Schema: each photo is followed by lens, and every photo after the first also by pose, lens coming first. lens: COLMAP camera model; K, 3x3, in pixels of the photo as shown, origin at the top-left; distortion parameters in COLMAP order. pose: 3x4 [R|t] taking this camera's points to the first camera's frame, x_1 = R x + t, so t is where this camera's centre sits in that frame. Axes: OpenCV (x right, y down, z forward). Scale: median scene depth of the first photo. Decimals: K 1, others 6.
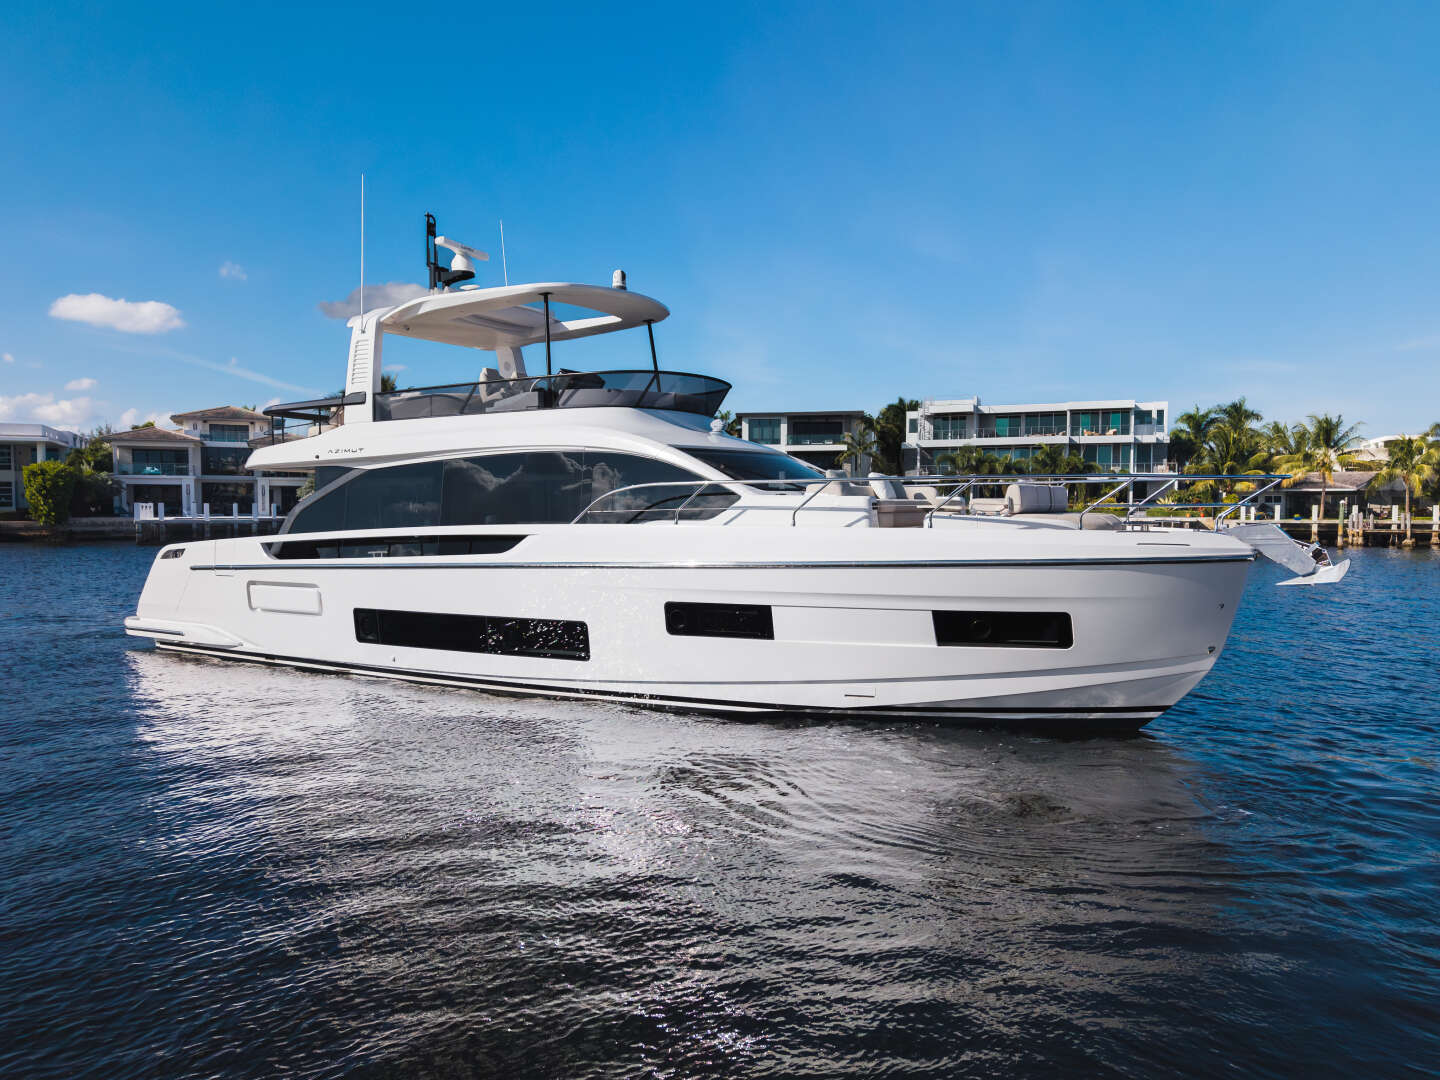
lens RADIAL K [[1093.2, 0, 720.0], [0, 1093.2, 540.0], [0, 0, 1]] dist [0.027954, -0.002374]
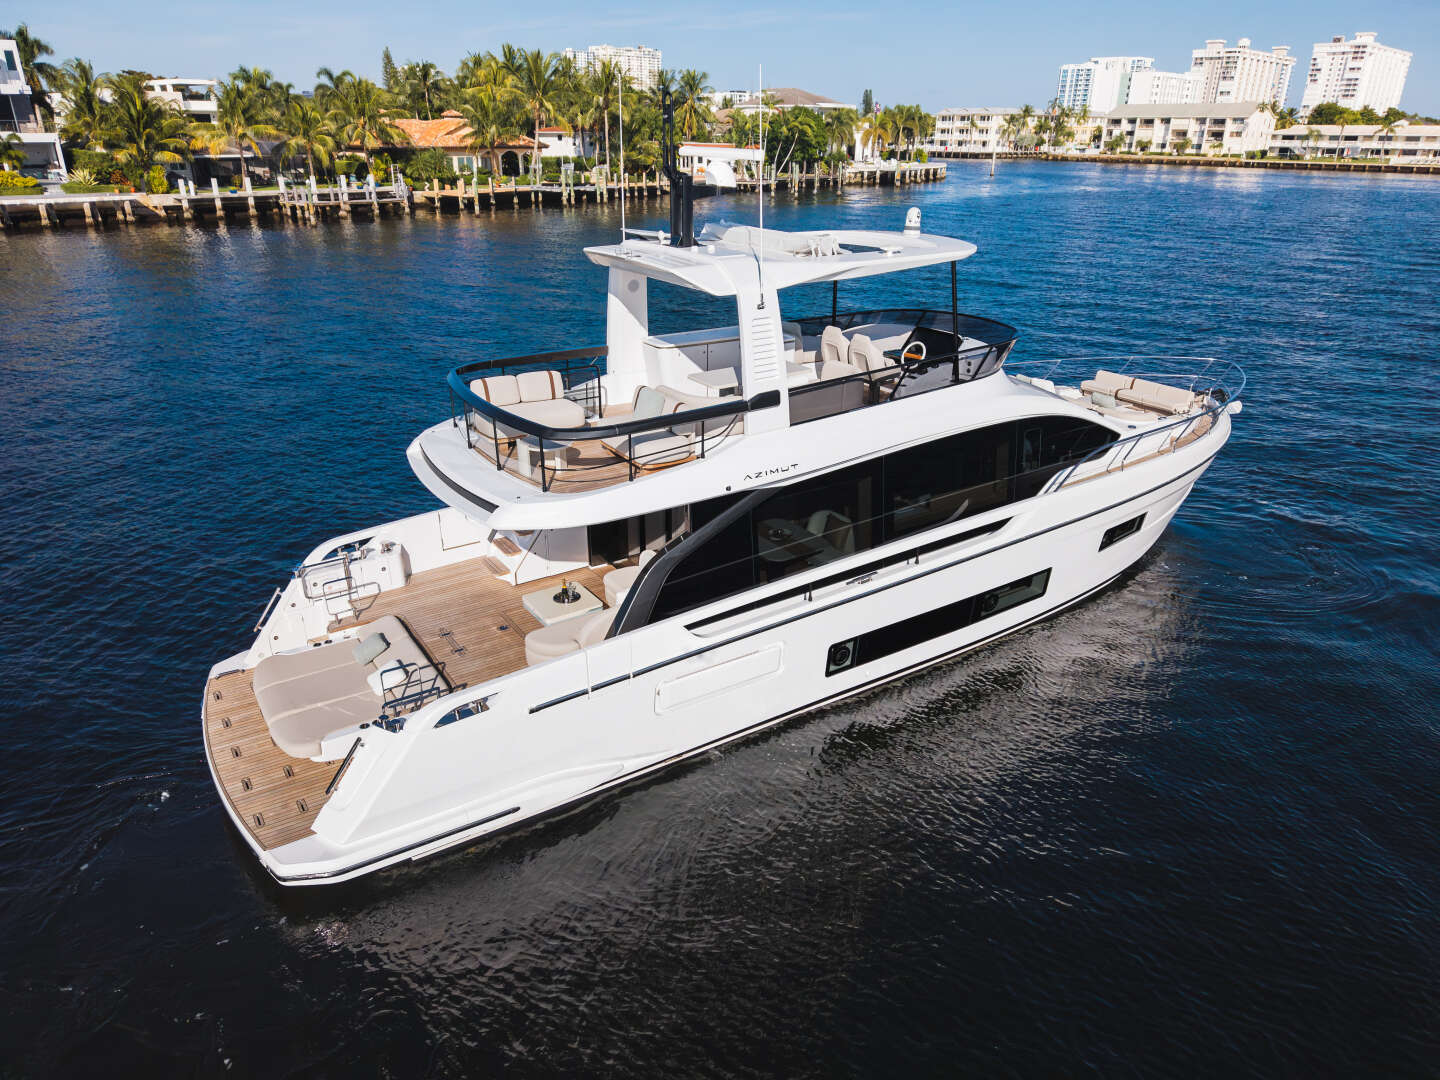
lens RADIAL K [[988.8, 0, 720.0], [0, 988.8, 540.0], [0, 0, 1]] dist [0.001533, -0.000583]
pose [[0.416693, -0.348830, 0.839455, -0.972347], [0.011761, 0.925436, 0.378721, -0.305044], [-0.908971, -0.147937, 0.389725, 0.766156]]
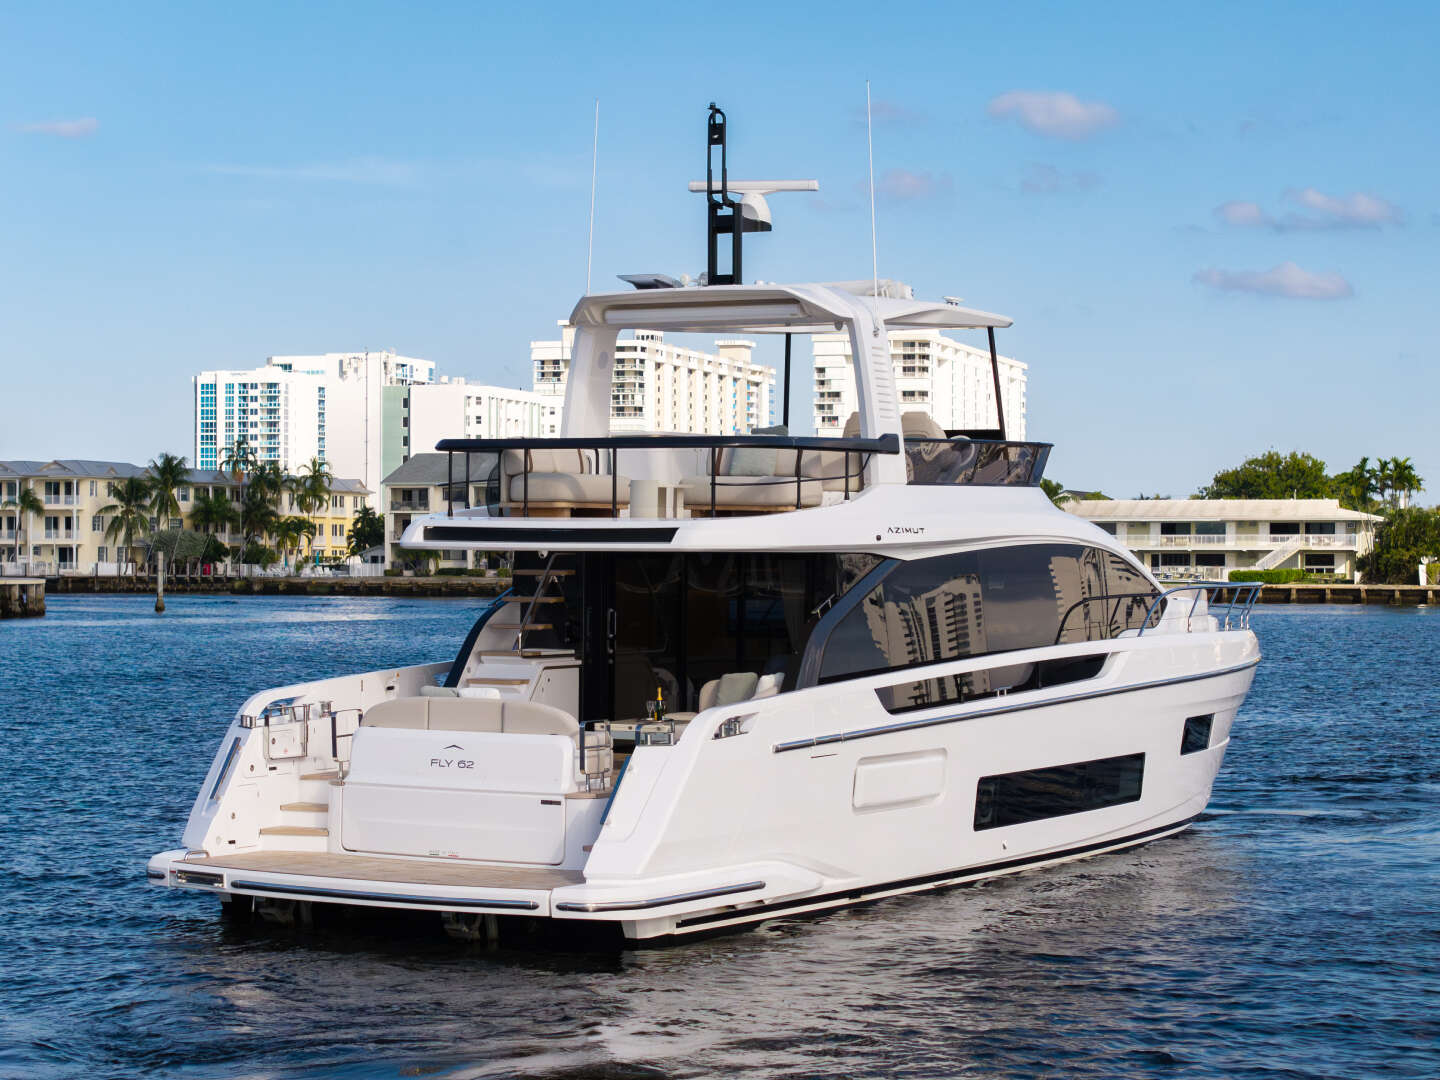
lens RADIAL K [[3227.6, 0, 720.0], [0, 3227.6, 540.0], [0, 0, 1]] dist [-0.025659, -0.084597]
pose [[-0.039814, 0.001551, 0.999206, -2.168946], [0.016492, 0.999864, -0.000895, -0.077281], [-0.999071, 0.016443, -0.039834, 1.192071]]
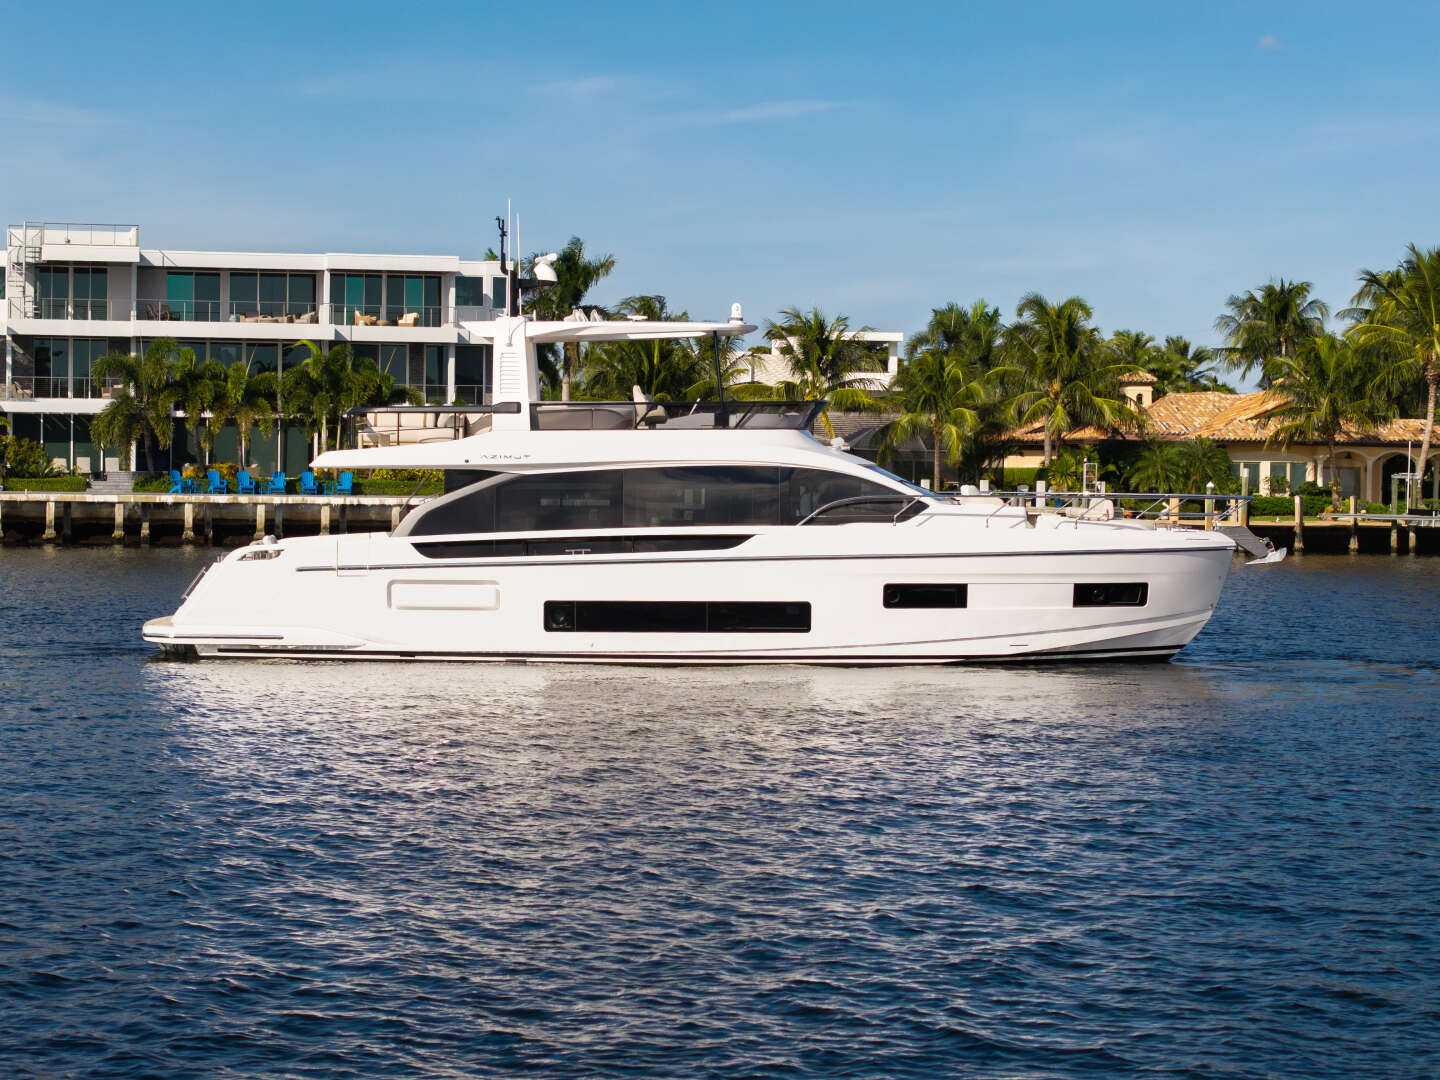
lens RADIAL K [[3181.3, 0, 720.0], [0, 3181.3, 540.0], [0, 0, 1]] dist [-0.185506, -0.176782]
pose [[0.843162, -0.004965, 0.537637, -1.876802], [0.004922, 0.999987, 0.001515, -0.003825], [-0.537638, 0.001369, 0.843175, -1.777292]]
